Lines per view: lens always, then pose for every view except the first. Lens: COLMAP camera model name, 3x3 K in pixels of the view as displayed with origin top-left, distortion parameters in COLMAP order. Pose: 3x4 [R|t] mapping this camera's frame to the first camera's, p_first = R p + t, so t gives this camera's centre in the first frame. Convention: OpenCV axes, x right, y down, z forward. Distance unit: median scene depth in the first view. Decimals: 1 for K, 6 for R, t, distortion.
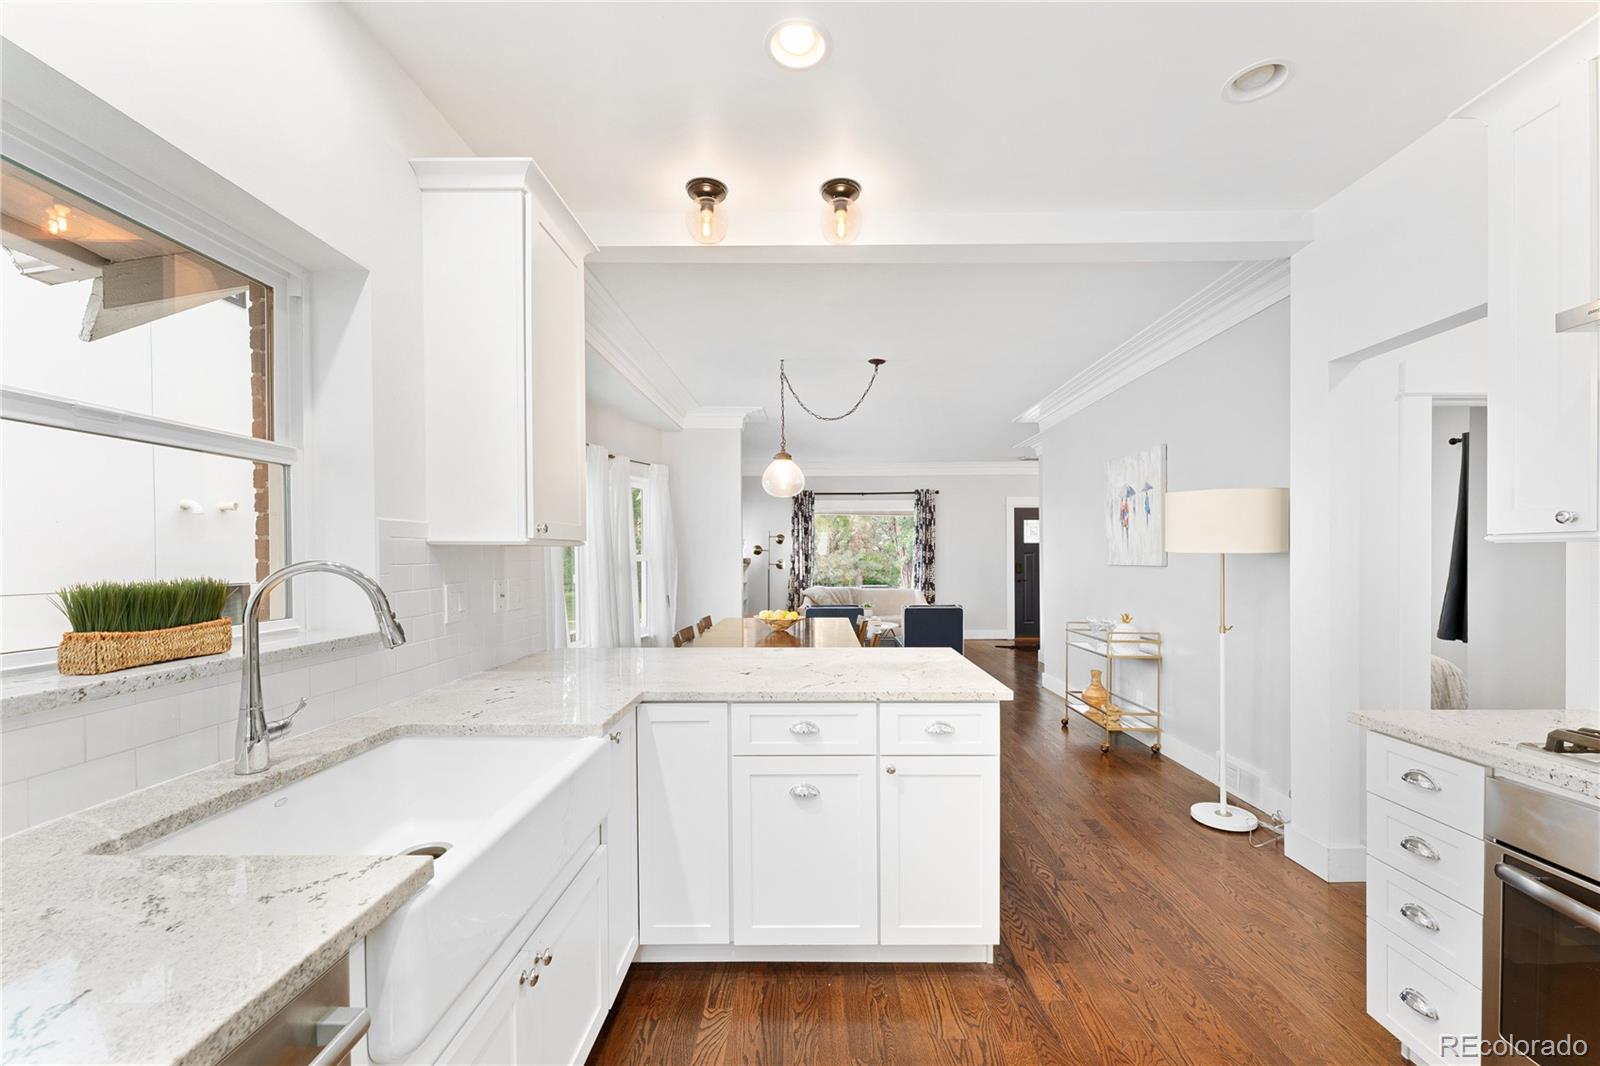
lens RADIAL K [[639.8, 0, 808.3], [0, 639.8, 569.0], [0, 0, 1]] dist [-0.000509, 0.000467]
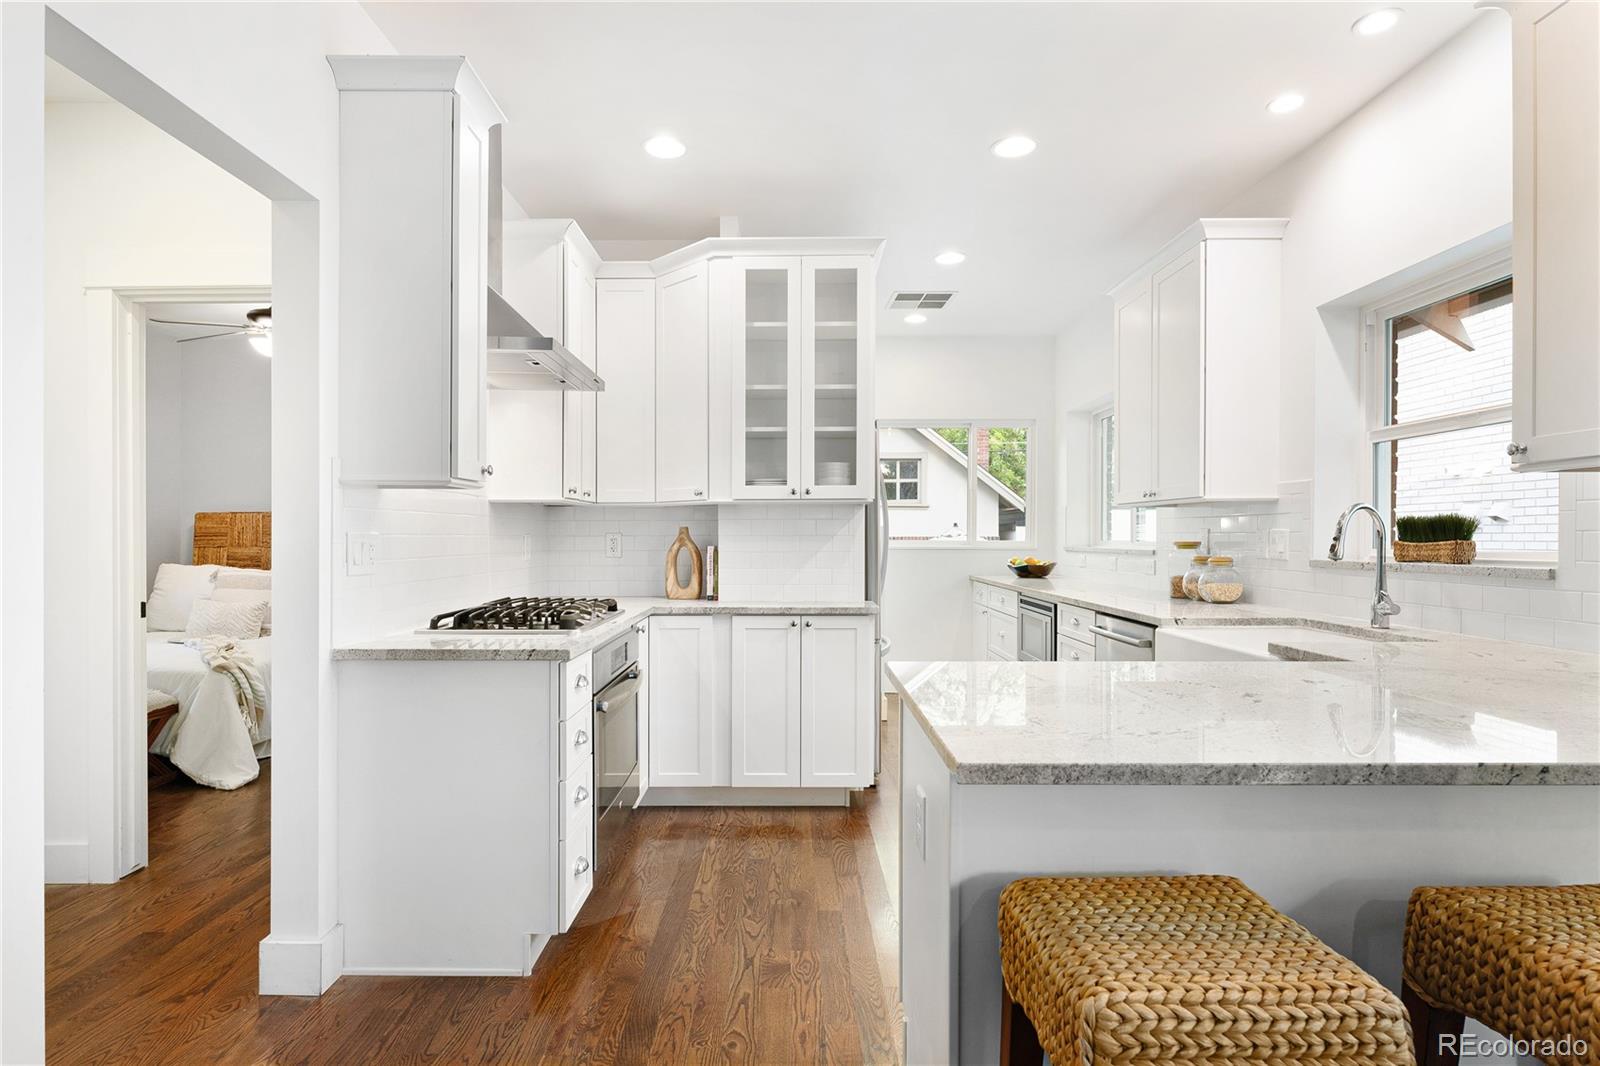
lens RADIAL K [[827.4, 0, 785.4], [0, 827.4, 544.8], [0, 0, 1]] dist [0.002560, -0.001497]
pose [[-0.999980, 0.004704, 0.004157, 0.654085], [0.004831, 0.999509, 0.030958, 0.019468], [-0.004009, 0.030977, -0.999512, 3.008536]]
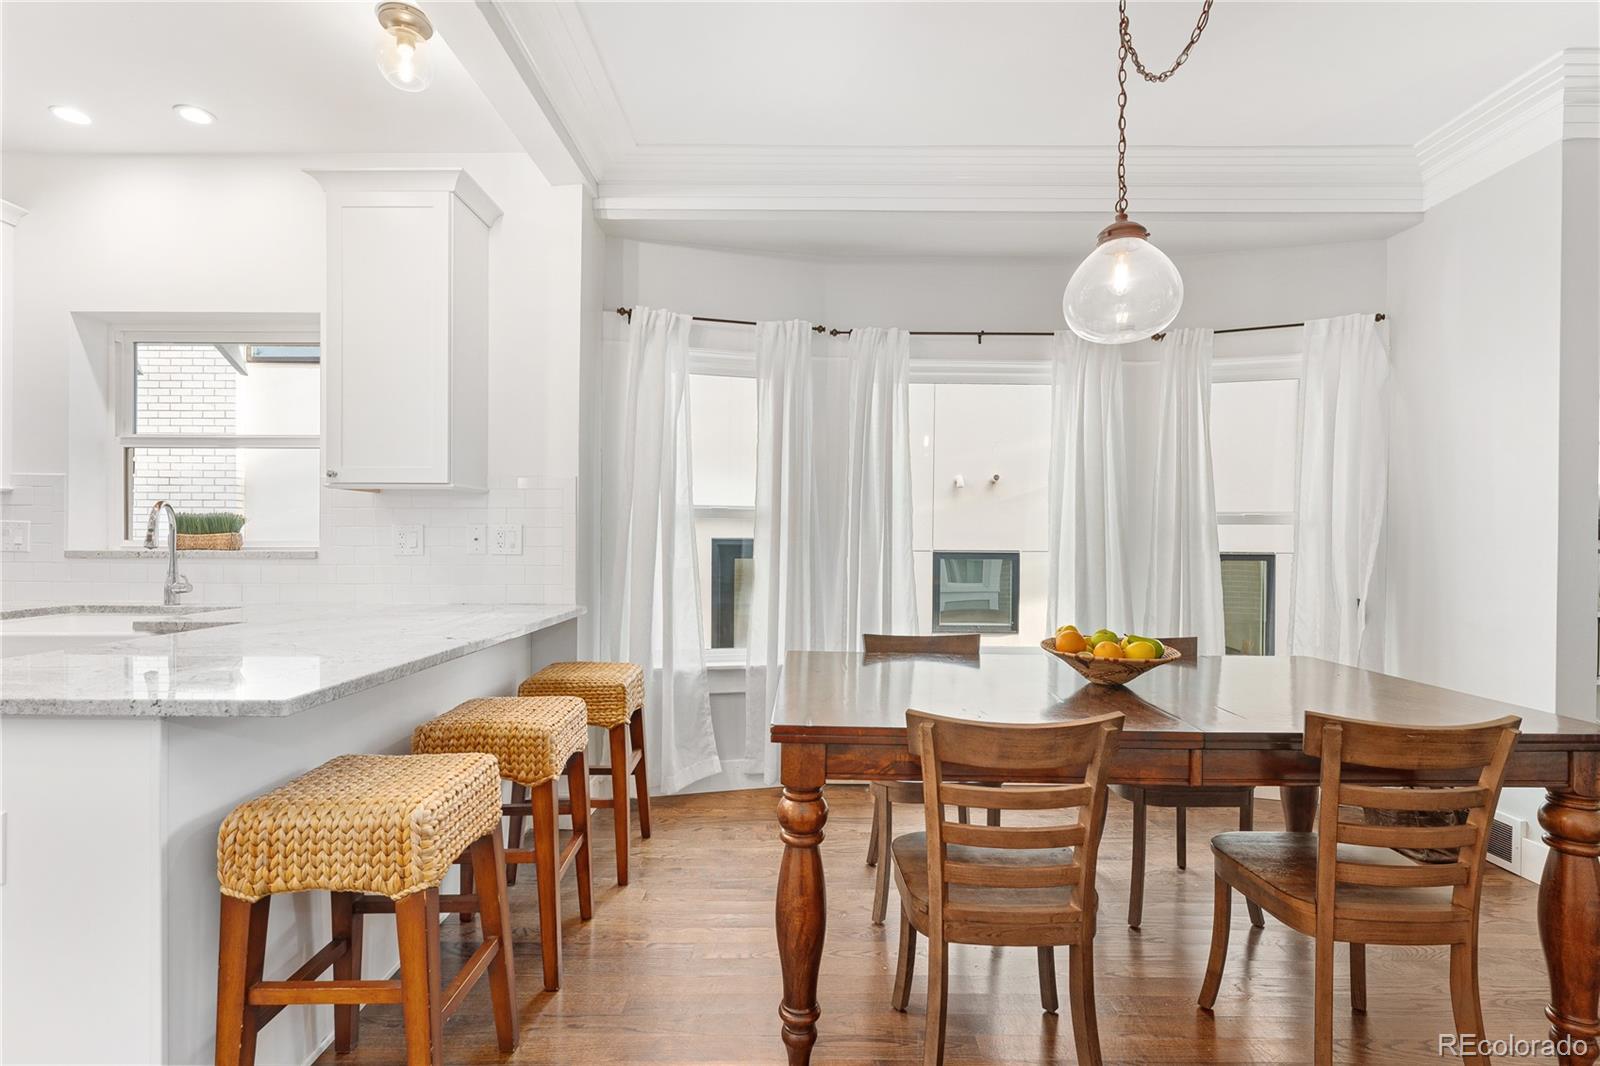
lens RADIAL K [[756.4, 0, 805.8], [0, 756.4, 538.4], [0, 0, 1]] dist [-0.003625, -0.000941]
pose [[0.006960, 0.002969, -0.999971, 1.459225], [-0.027551, 0.999617, 0.002776, 0.039822], [0.999596, 0.027531, 0.007039, 2.826562]]
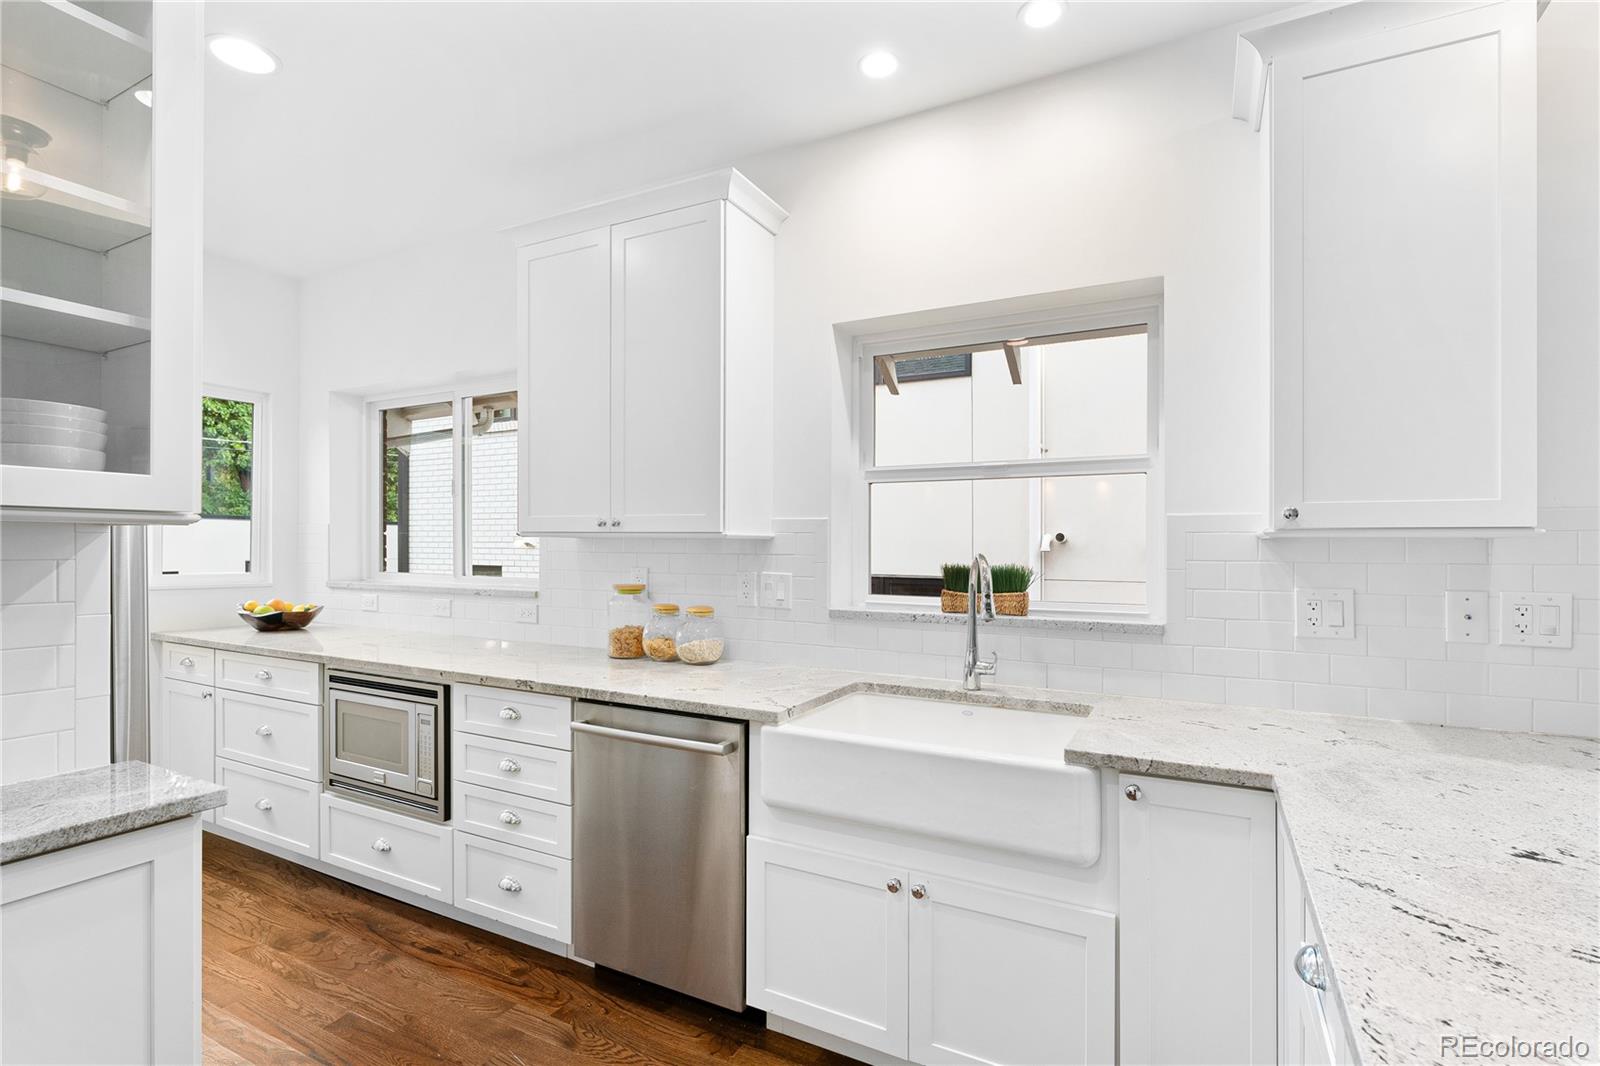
lens RADIAL K [[754.8, 0, 799.3], [0, 754.8, 550.0], [0, 0, 1]] dist [-0.003245, 0.000658]
pose [[-0.463041, 0.000950, -0.886336, 0.884266], [-0.024907, 0.999591, 0.014083, -0.033084], [0.885987, 0.028597, -0.462828, 1.381947]]
